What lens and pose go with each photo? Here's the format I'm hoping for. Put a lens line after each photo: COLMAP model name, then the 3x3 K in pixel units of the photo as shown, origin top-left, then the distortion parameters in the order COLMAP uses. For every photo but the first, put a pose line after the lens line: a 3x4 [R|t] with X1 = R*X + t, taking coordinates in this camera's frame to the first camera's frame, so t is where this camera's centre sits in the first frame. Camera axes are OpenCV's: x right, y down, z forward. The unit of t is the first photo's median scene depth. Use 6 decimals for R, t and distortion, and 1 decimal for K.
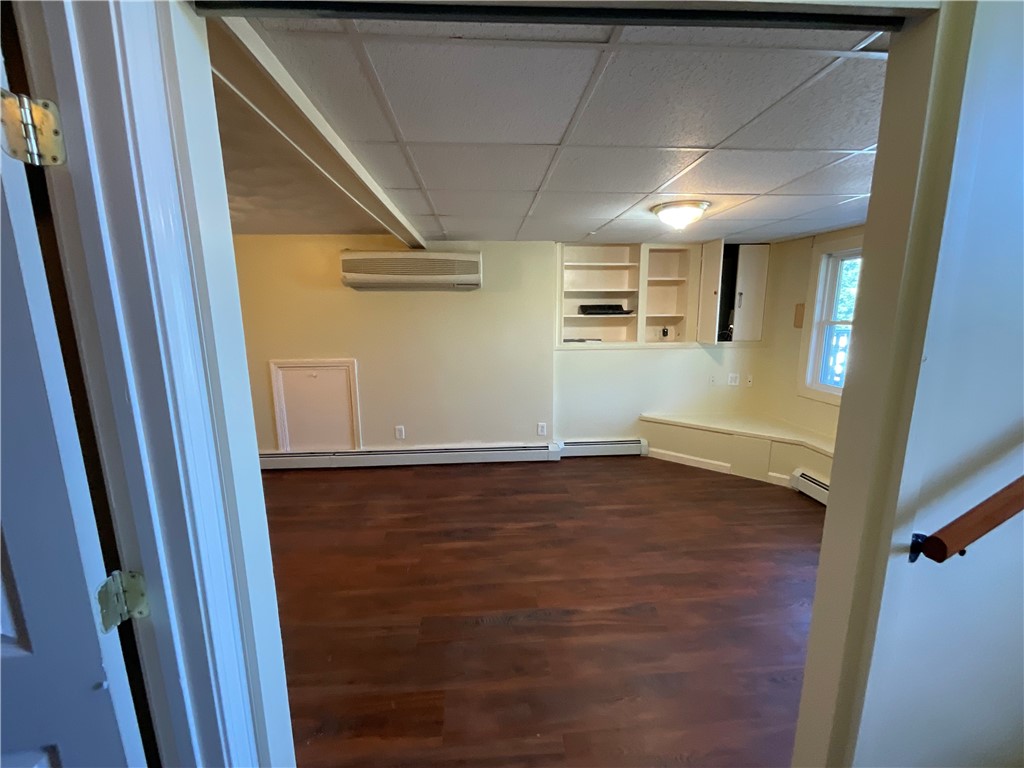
lens RADIAL K [[417.0, 0, 513.7], [0, 417.0, 383.3], [0, 0, 1]] dist [-0.005968, 0.004512]
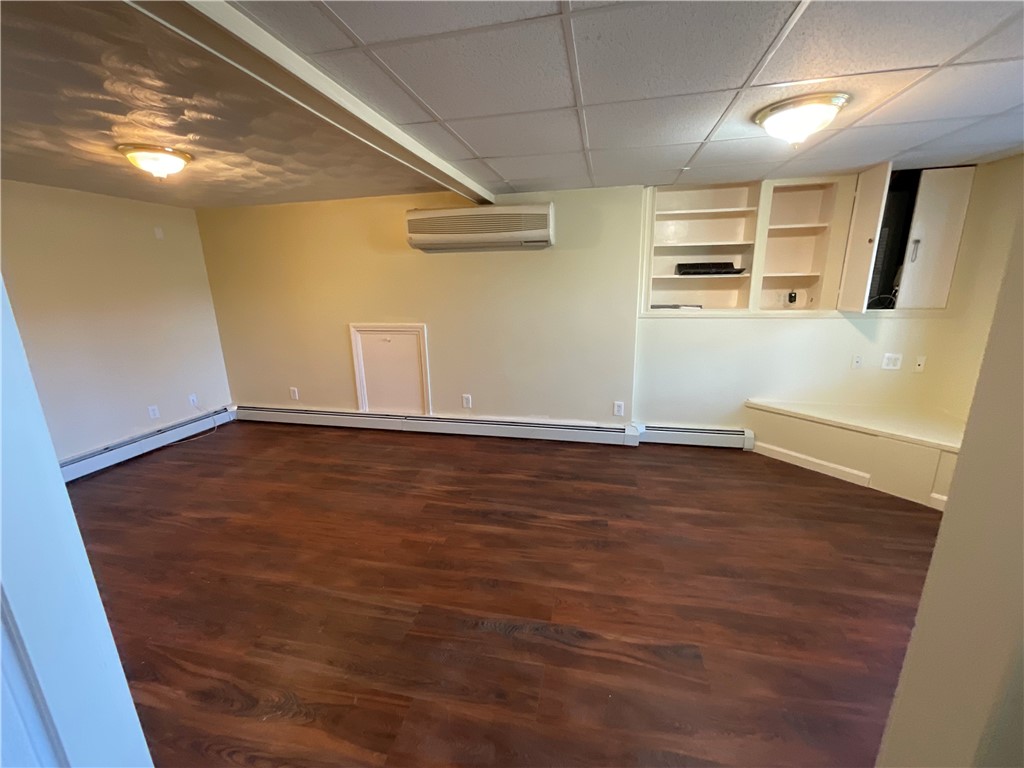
lens RADIAL K [[417.0, 0, 513.2], [0, 417.0, 383.2], [0, 0, 1]] dist [-0.005968, 0.004512]
pose [[0.957065, 0.057636, -0.284084, 0.111776], [-0.037440, 0.996403, 0.076017, -0.001927], [0.287444, -0.062117, 0.955781, 0.114482]]
